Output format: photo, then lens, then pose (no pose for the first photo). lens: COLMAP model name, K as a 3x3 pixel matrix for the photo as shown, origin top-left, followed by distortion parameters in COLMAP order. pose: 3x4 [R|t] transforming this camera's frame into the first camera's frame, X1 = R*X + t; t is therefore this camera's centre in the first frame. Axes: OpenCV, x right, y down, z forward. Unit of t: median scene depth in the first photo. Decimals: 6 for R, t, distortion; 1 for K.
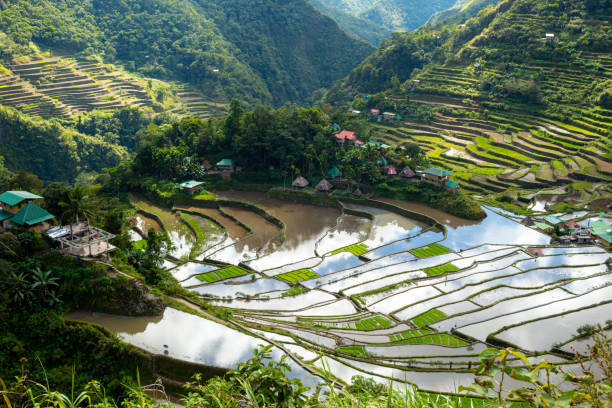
lens RADIAL K [[735.6, 0, 302.3], [0, 735.6, 203.7], [0, 0, 1]] dist [-0.097983, 0.171083]
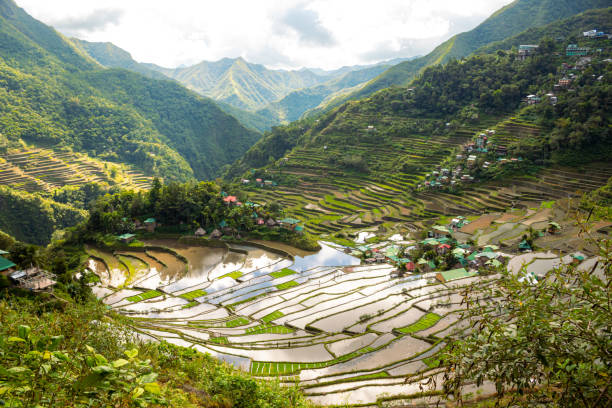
lens RADIAL K [[514.8, 0, 300.6], [0, 514.8, 203.9], [0, 0, 1]] dist [-0.164390, 0.155048]
pose [[0.988011, -0.039978, 0.149116, 0.041987], [0.050816, 0.996280, -0.069593, -0.002662], [-0.145779, 0.076336, 0.986368, -0.054697]]
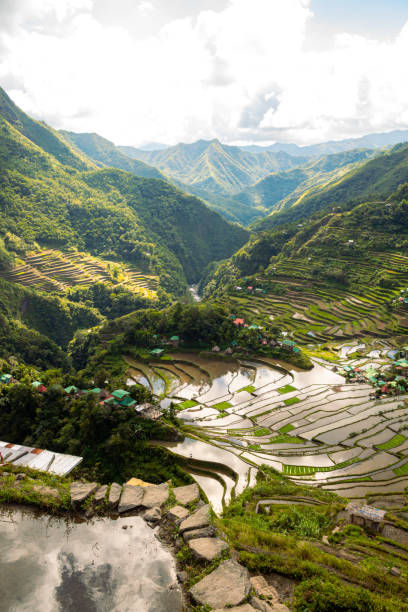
lens RADIAL K [[514.8, 0, 202.9], [0, 514.8, 309.9], [0, 0, 1]] dist [-0.164390, 0.155048]
pose [[0.999436, -0.028804, 0.017241, -0.052532], [0.029039, 0.999486, -0.013547, -0.103089], [-0.016842, 0.014040, 0.999760, -0.294334]]
